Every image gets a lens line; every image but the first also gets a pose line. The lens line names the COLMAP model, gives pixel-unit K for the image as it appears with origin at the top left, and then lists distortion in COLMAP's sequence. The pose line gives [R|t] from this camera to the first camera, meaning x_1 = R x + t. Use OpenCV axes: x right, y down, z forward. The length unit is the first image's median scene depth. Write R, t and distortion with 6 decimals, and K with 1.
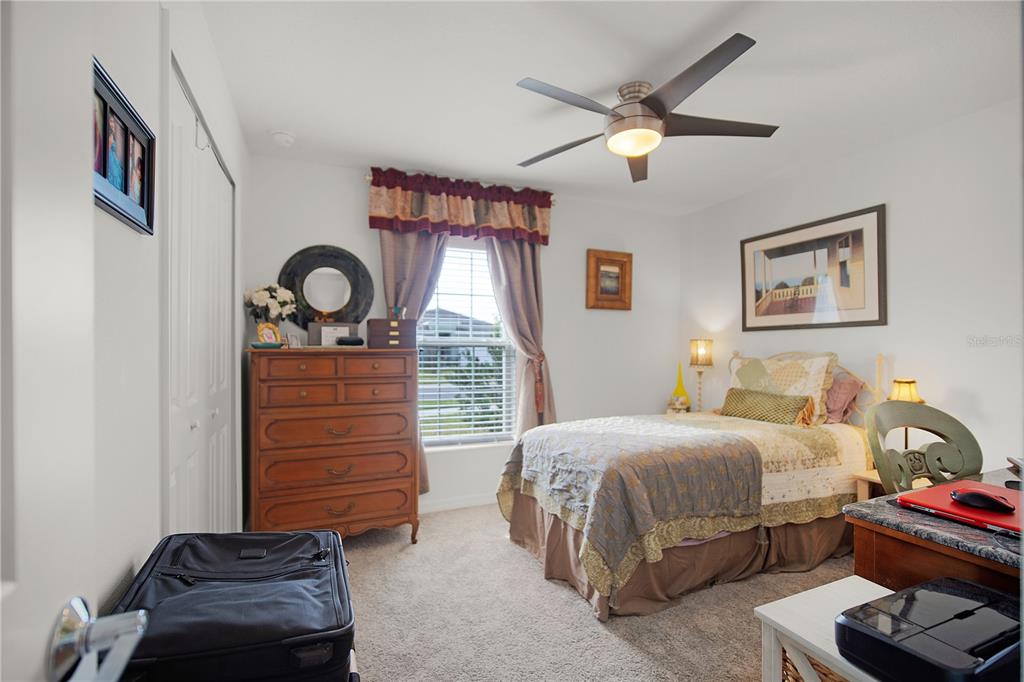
lens RADIAL K [[449.2, 0, 506.8], [0, 449.2, 343.3], [0, 0, 1]] dist [-0.009627, 0.003374]
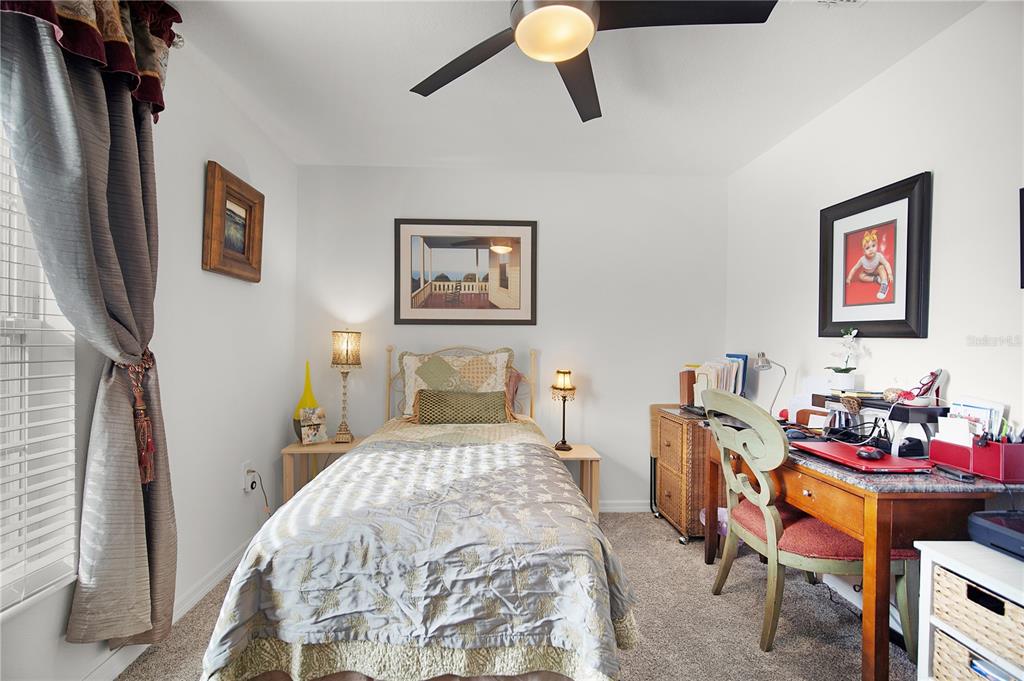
lens RADIAL K [[449.2, 0, 511.3], [0, 449.2, 343.8], [0, 0, 1]] dist [-0.009627, 0.003374]
pose [[0.353795, 0.002156, 0.935321, -0.233584], [-0.019536, 0.999796, 0.005085, 0.003705], [-0.935119, -0.020072, 0.353765, 0.529052]]
